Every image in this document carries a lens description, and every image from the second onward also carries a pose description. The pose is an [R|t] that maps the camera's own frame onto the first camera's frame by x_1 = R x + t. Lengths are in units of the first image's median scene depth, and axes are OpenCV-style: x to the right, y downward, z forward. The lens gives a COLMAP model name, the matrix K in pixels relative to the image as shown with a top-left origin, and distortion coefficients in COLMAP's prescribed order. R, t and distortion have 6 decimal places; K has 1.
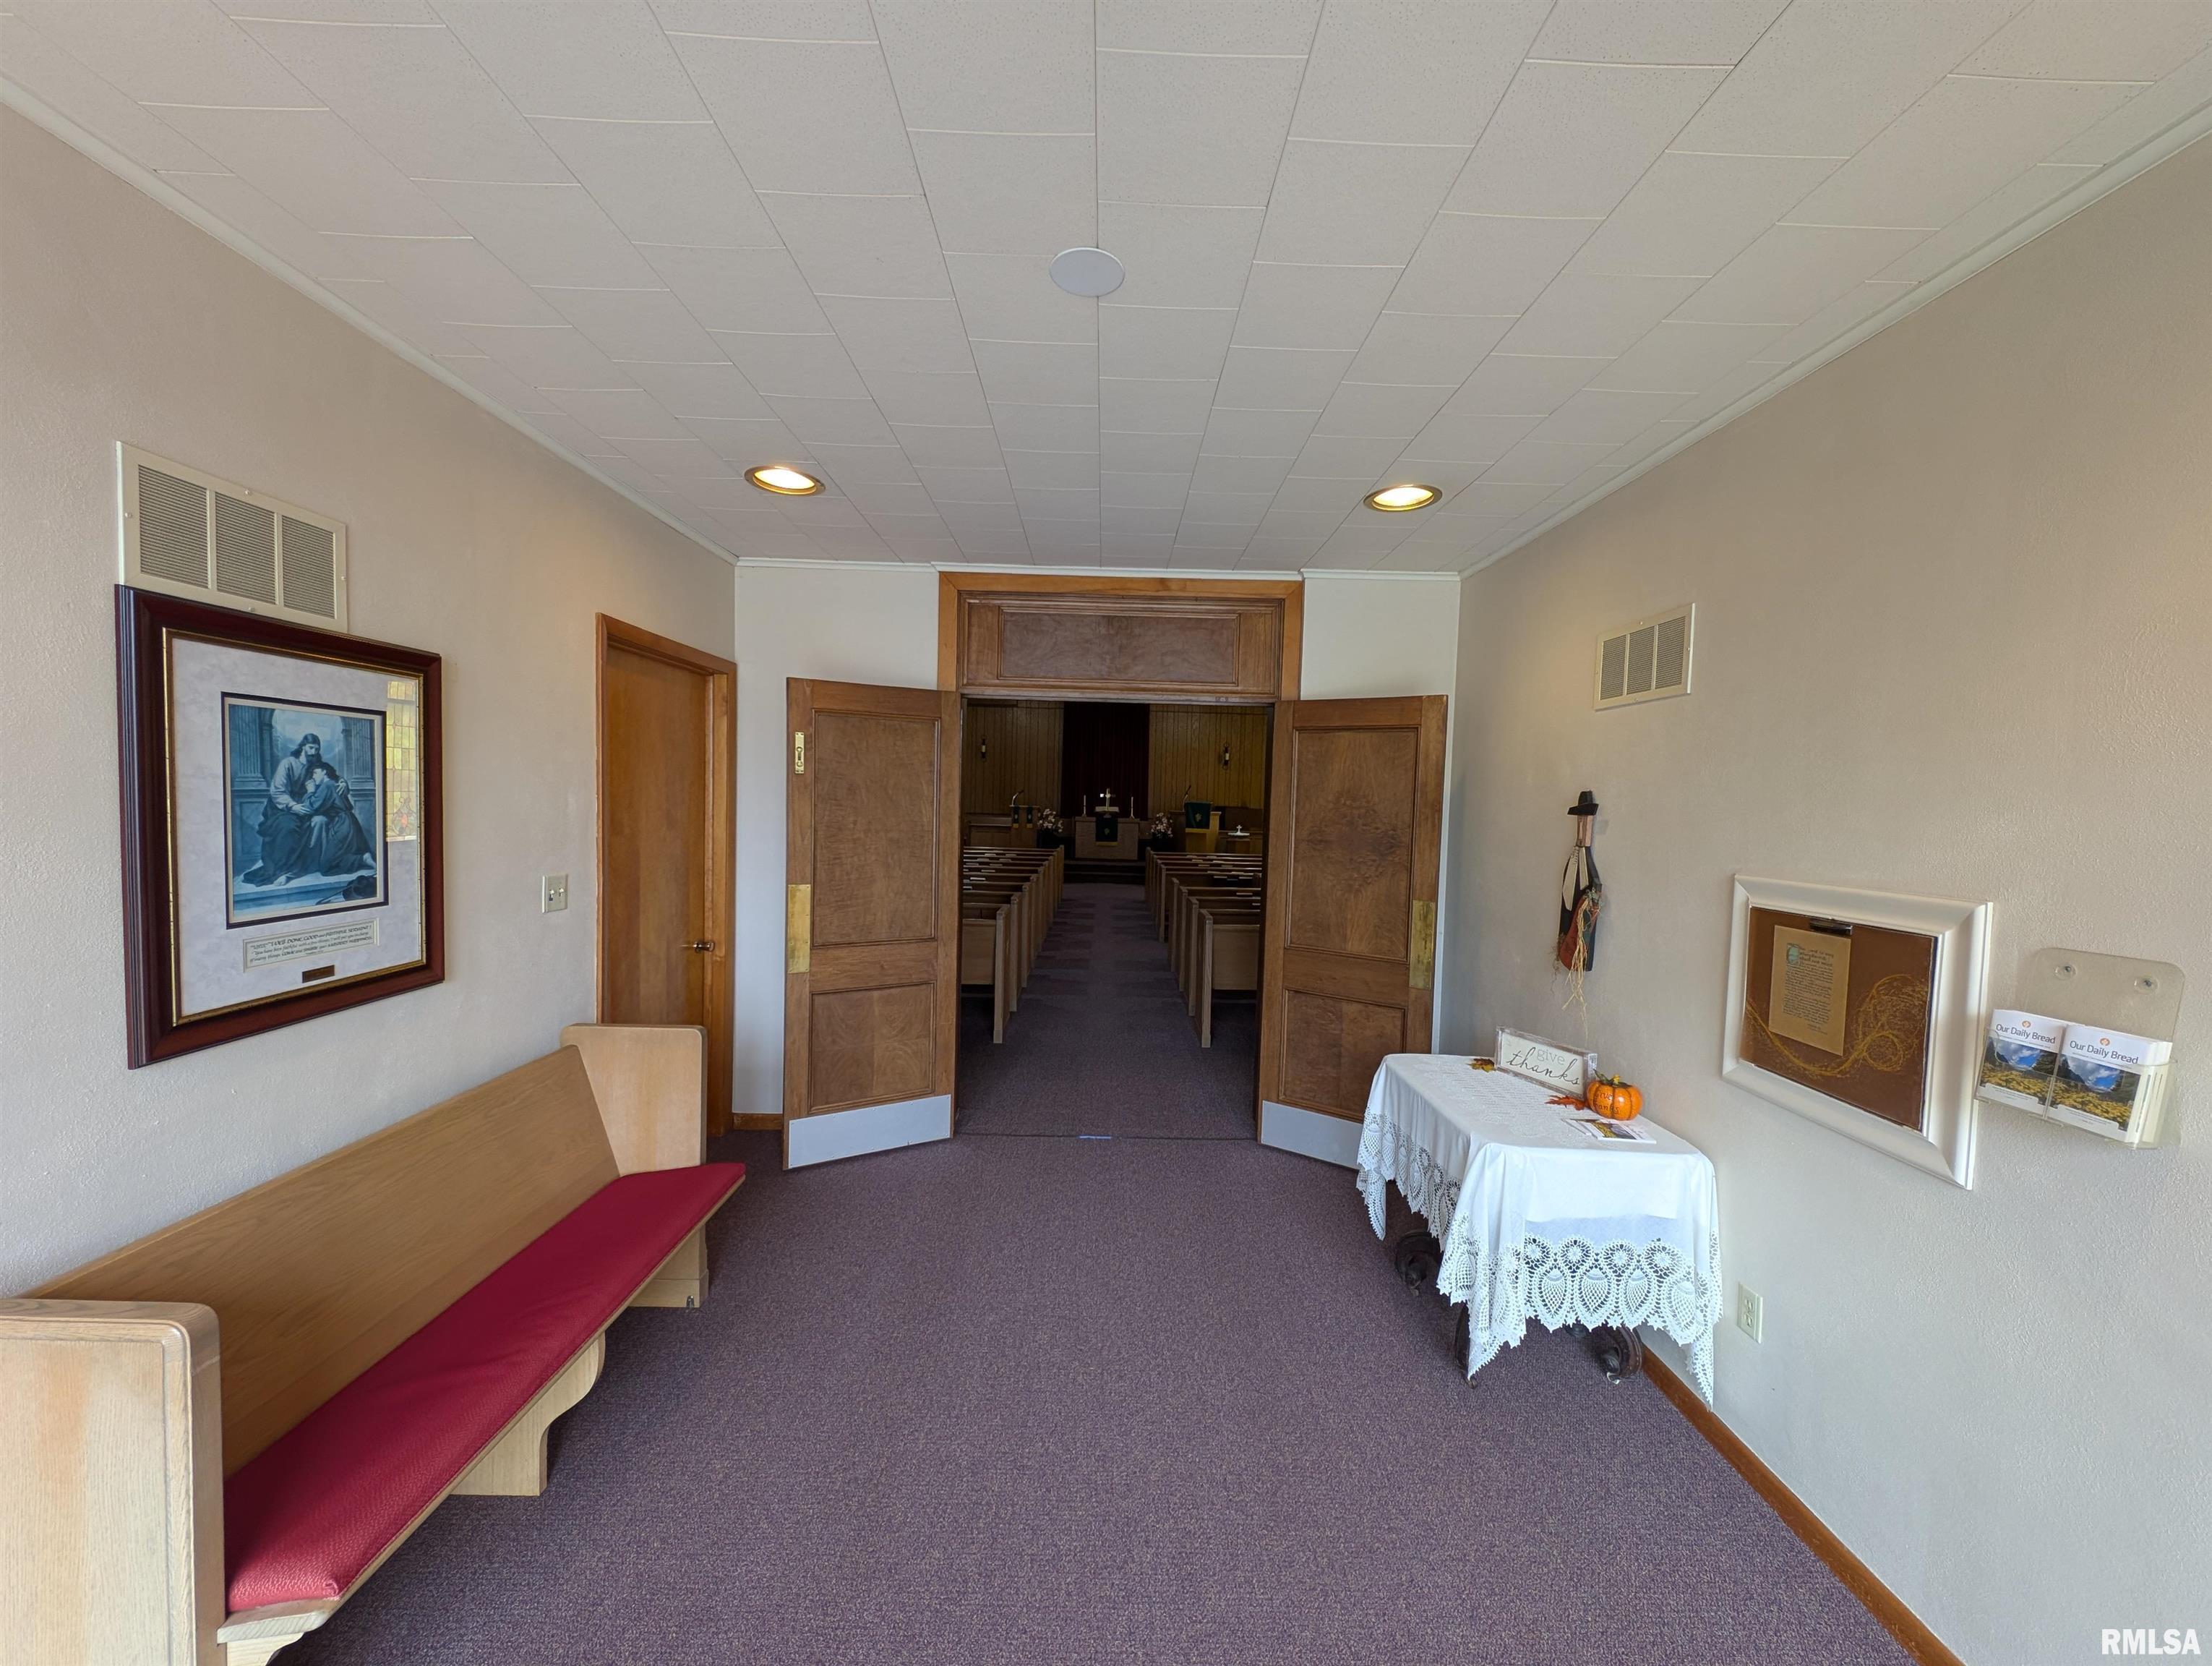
lens RADIAL K [[817.3, 0, 1100.5], [0, 817.3, 817.3], [0, 0, 1]] dist [-0.011968, -0.000160]
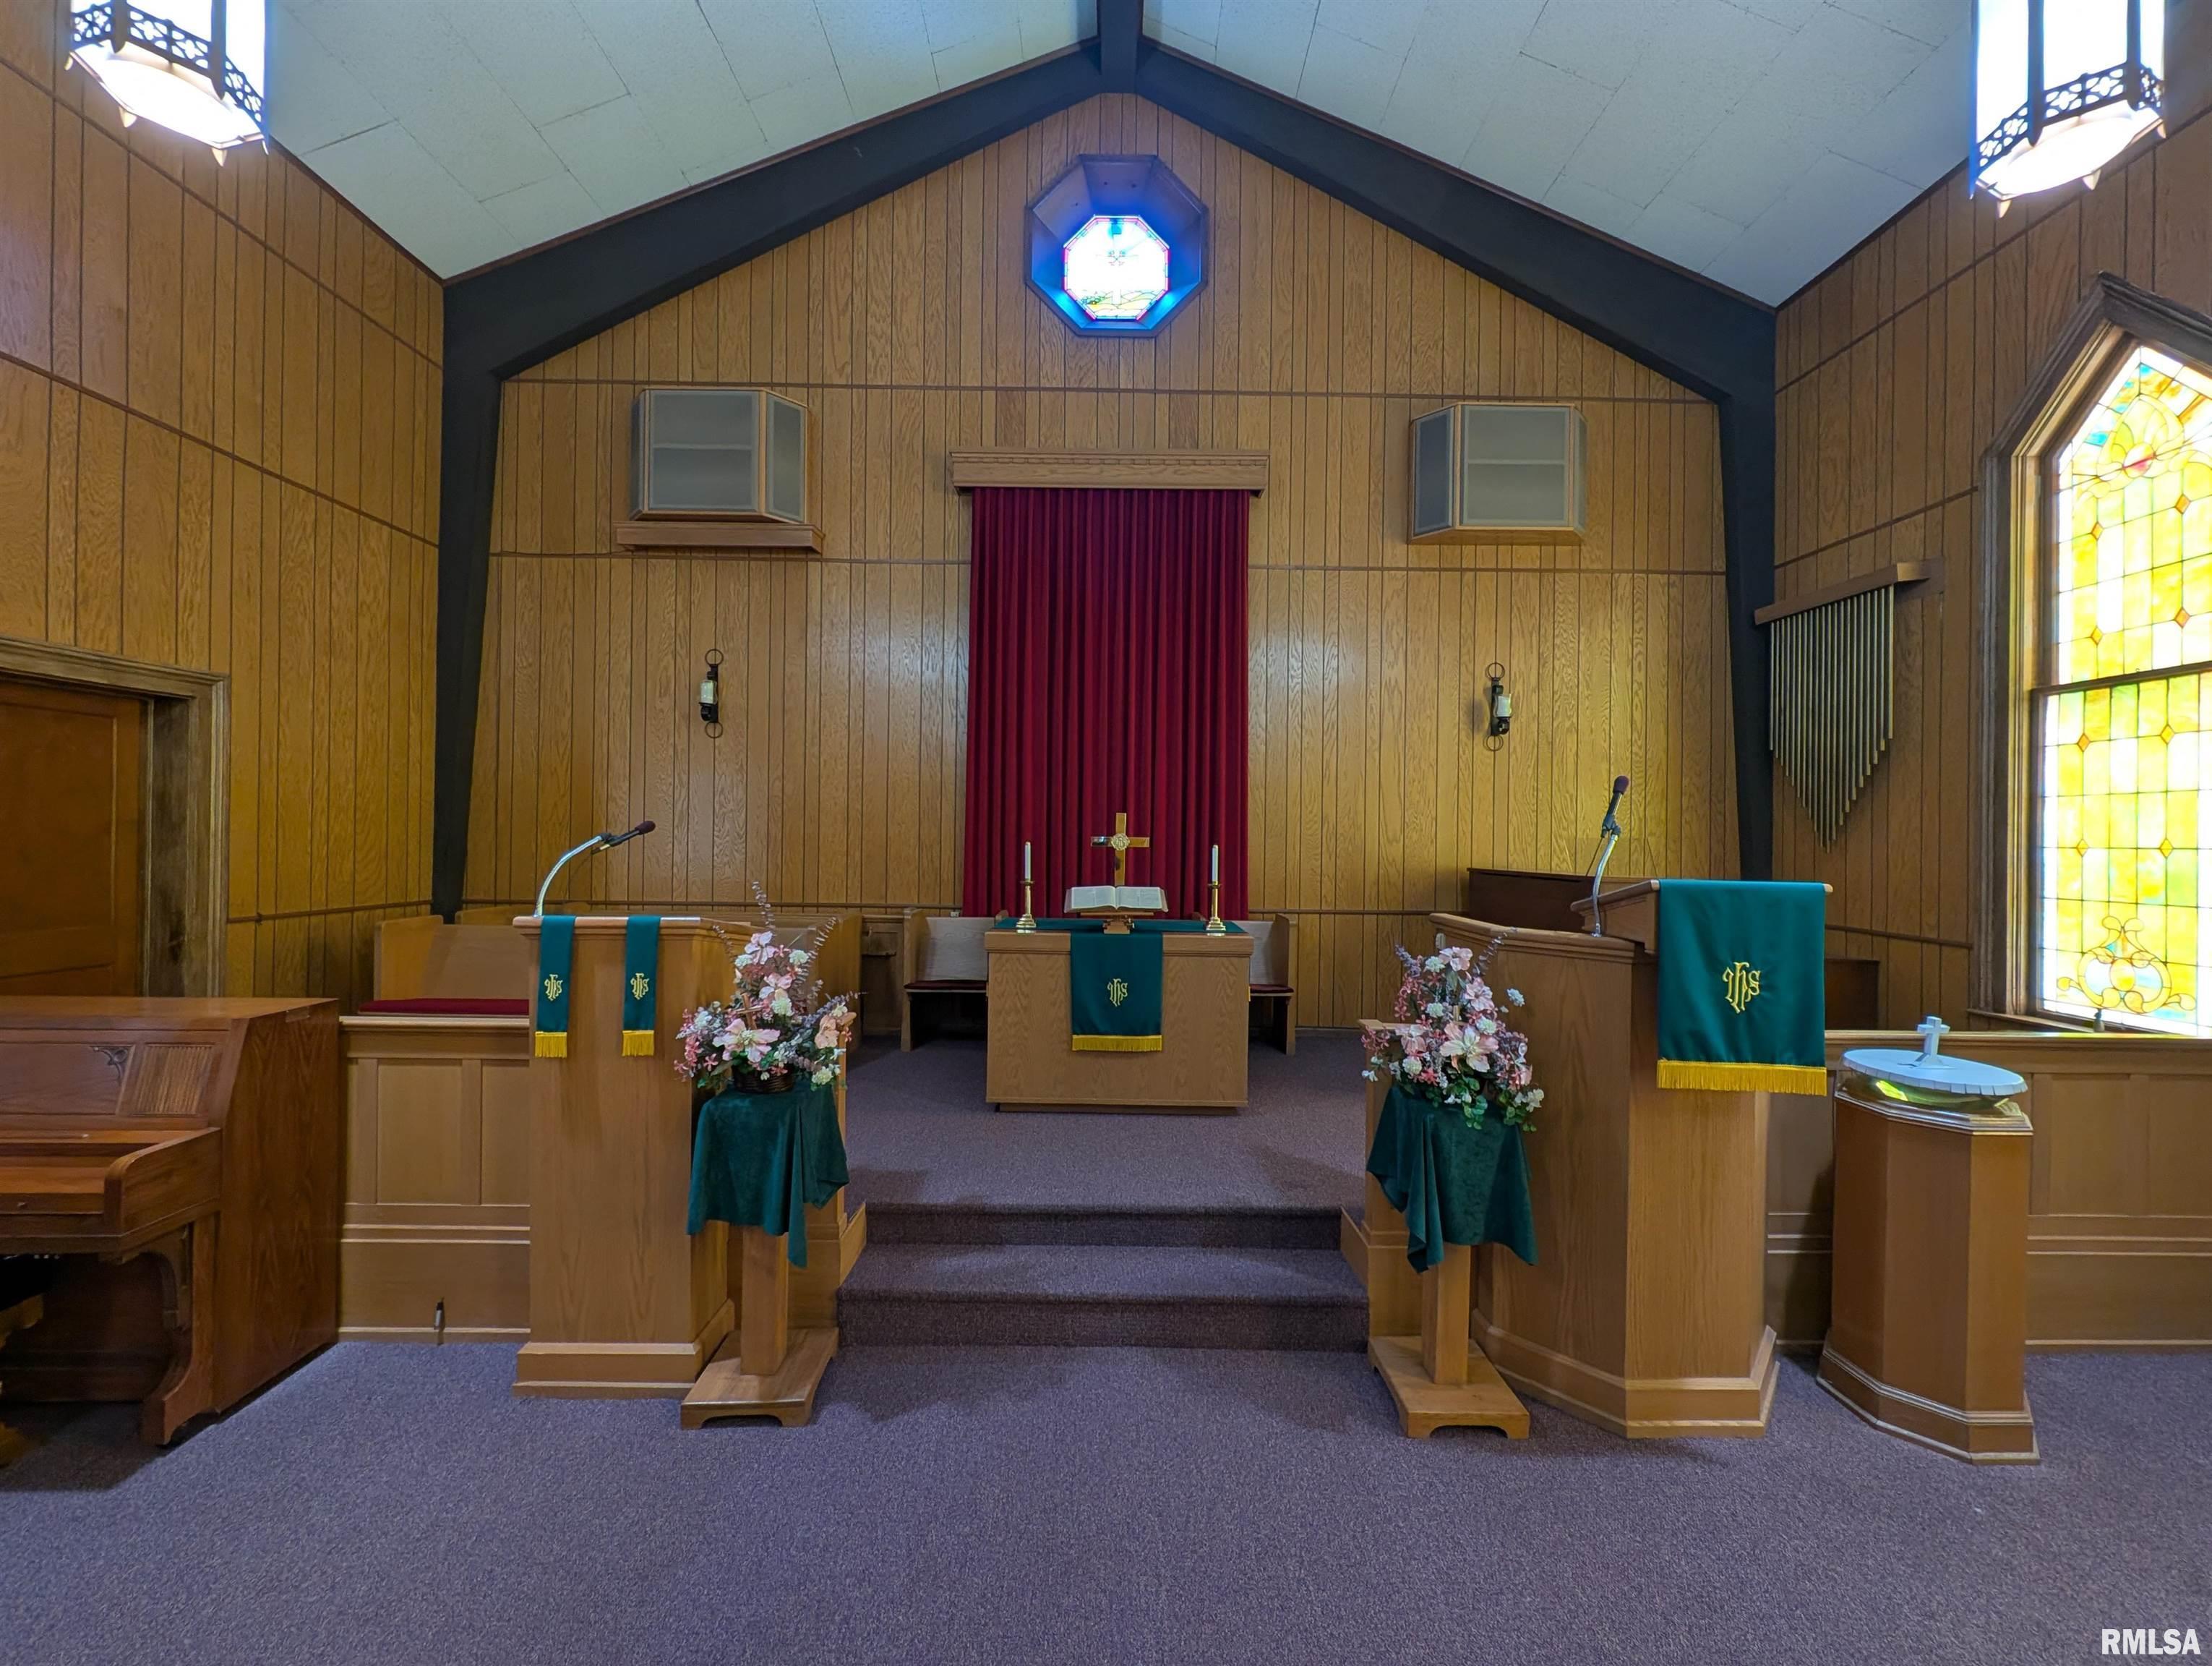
lens RADIAL K [[817.3, 0, 1107.2], [0, 817.3, 840.9], [0, 0, 1]] dist [-0.011968, -0.000160]
pose [[0.999932, -0.011590, 0.001537, 0.005382], [0.011641, 0.999172, -0.038984, -0.017845], [-0.001084, 0.038999, 0.999239, 0.752991]]
